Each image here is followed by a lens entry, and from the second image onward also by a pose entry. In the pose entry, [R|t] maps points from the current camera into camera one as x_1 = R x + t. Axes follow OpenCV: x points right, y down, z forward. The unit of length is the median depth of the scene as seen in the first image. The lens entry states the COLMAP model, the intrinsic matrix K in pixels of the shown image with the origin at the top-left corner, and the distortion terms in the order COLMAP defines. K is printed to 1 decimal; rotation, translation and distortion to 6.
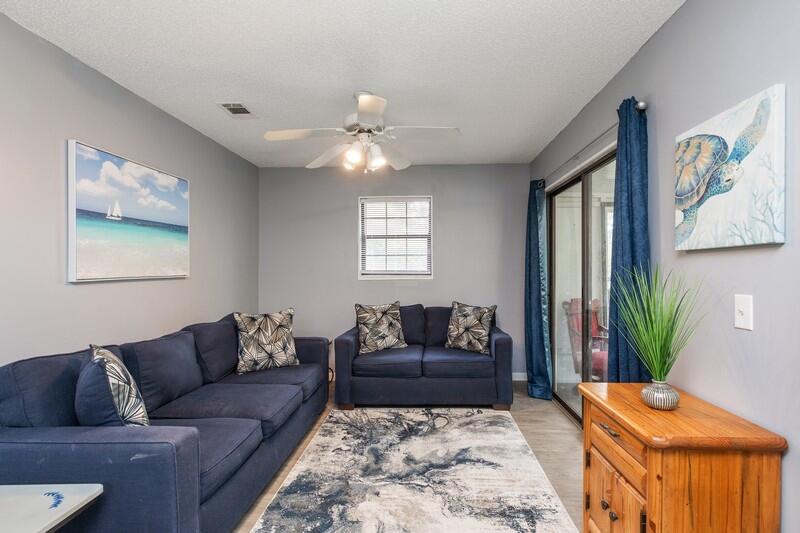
lens RADIAL K [[392.9, 0, 412.9], [0, 392.9, 273.2], [0, 0, 1]] dist [-0.001871, 0.008237]
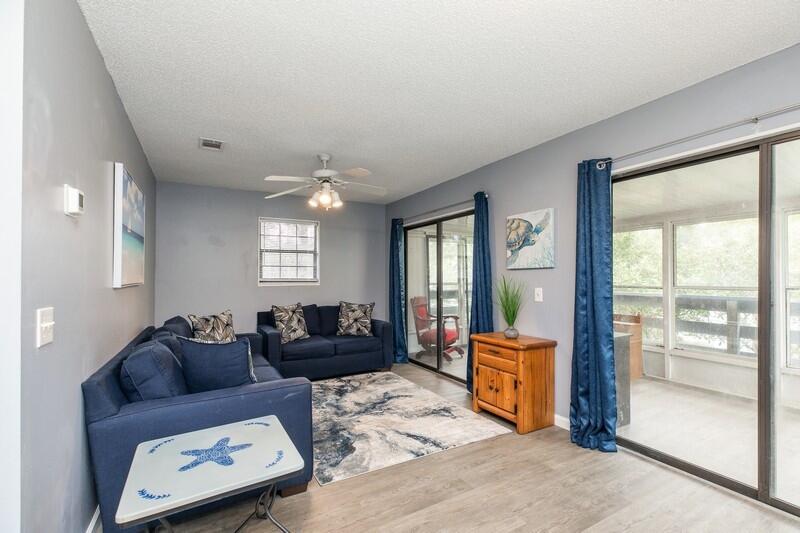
lens RADIAL K [[354.7, 0, 394.2], [0, 354.7, 277.9], [0, 0, 1]] dist [-0.000152, -0.000011]
pose [[0.857312, 0.001114, 0.514796, -0.523594], [0.004517, 0.999943, -0.009688, 0.005433], [-0.514778, 0.010631, 0.857258, -0.212822]]
